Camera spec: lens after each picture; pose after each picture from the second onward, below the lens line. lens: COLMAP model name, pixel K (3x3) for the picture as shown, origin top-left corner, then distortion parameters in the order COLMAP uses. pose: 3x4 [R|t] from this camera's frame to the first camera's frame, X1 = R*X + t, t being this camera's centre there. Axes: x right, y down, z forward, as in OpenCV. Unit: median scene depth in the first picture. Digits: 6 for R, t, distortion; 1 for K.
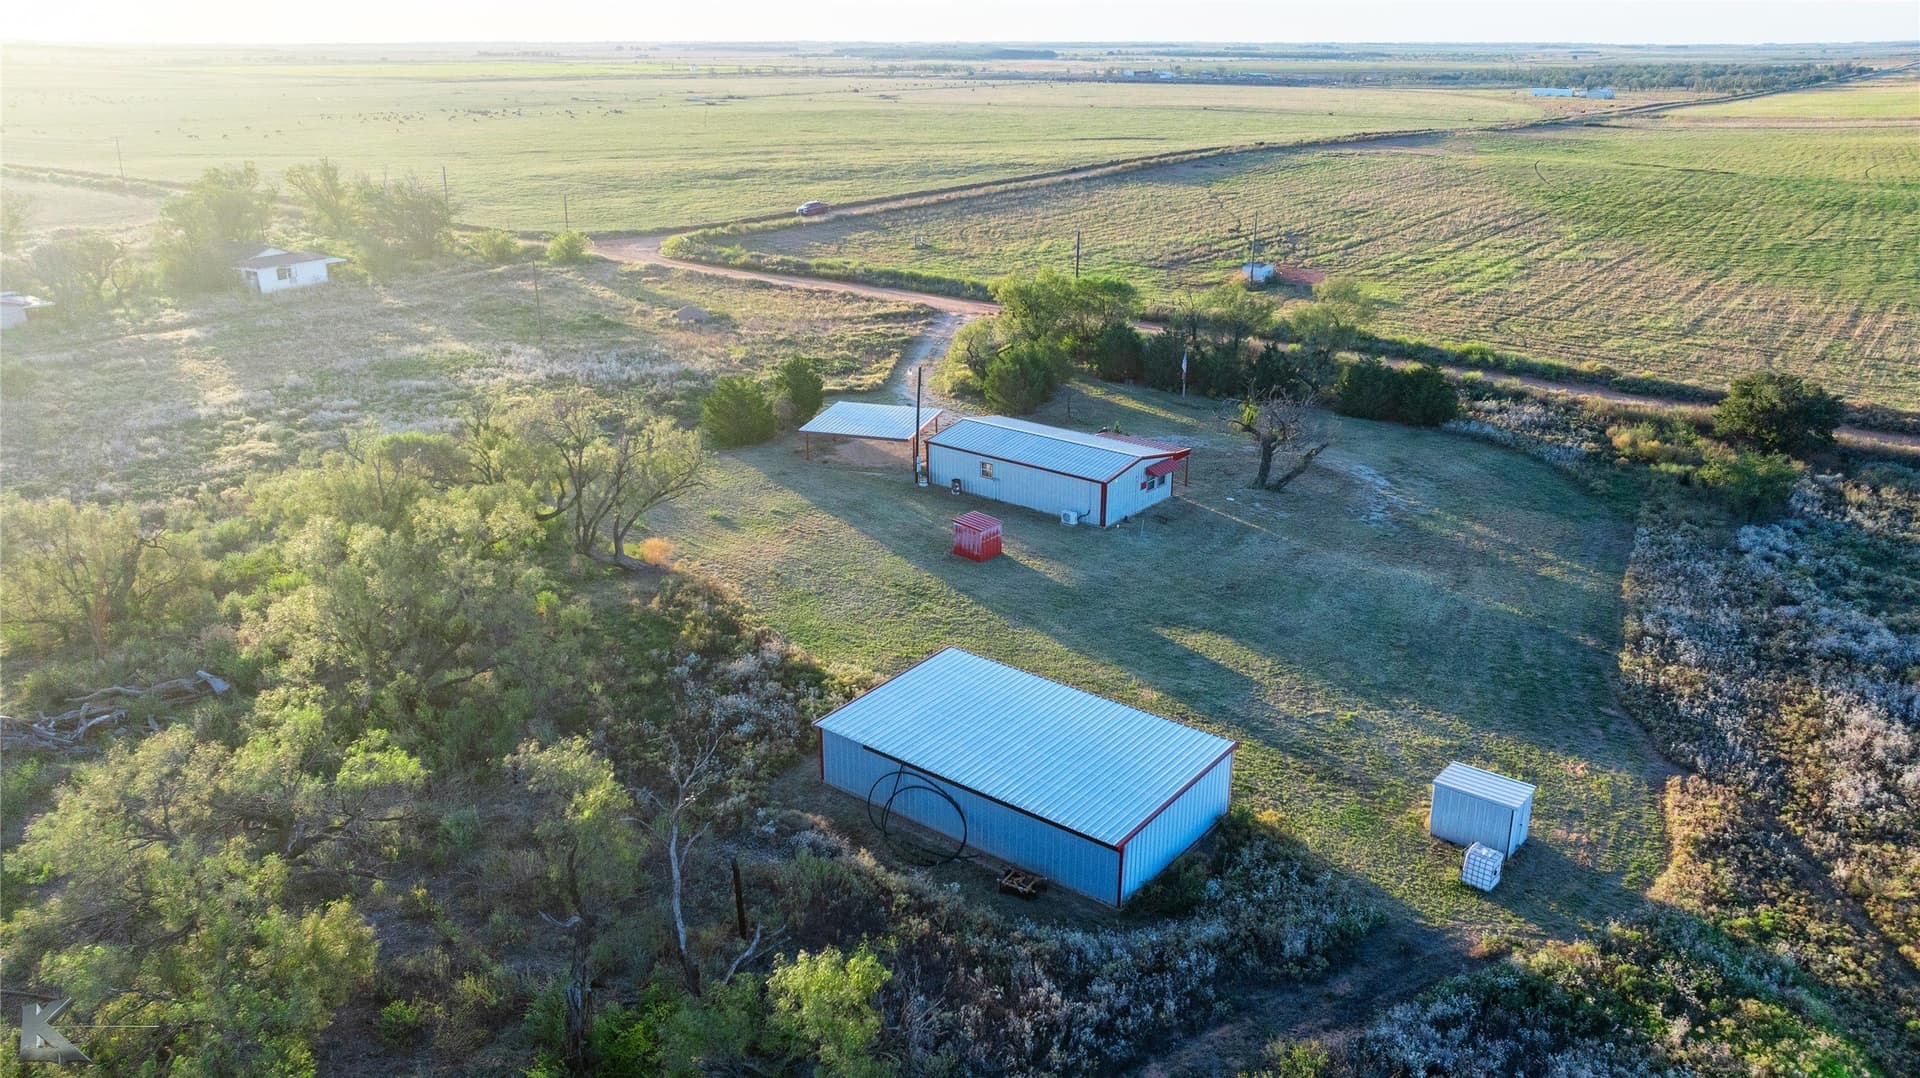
lens RADIAL K [[1357.9, 0, 960.0], [0, 1357.9, 539.0], [0, 0, 1]] dist [-0.047542, 0.046507]
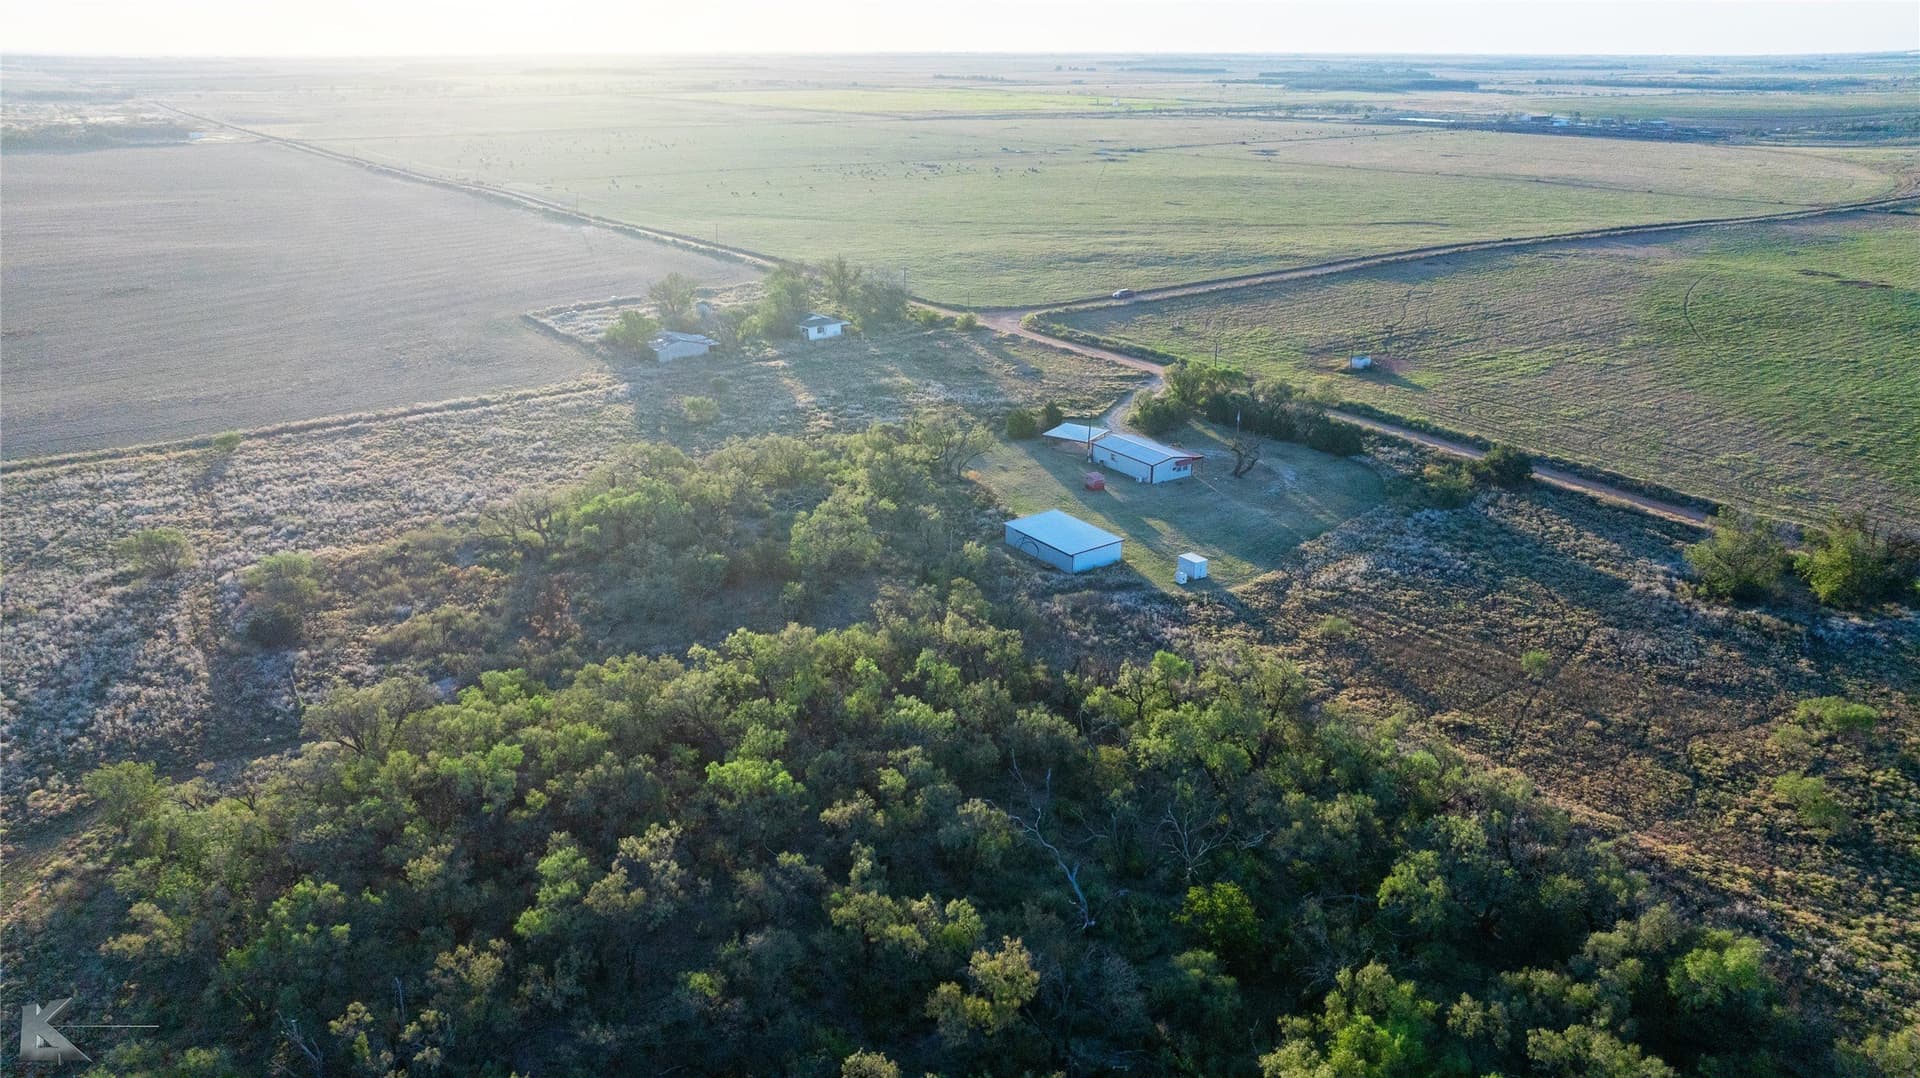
lens RADIAL K [[1357.9, 0, 960.0], [0, 1357.9, 539.0], [0, 0, 1]] dist [-0.047542, 0.046507]
pose [[0.953289, 0.101449, -0.284513, 0.349060], [-0.101531, 0.994727, 0.014502, 0.065051], [0.284484, 0.015063, 0.958562, -1.042082]]
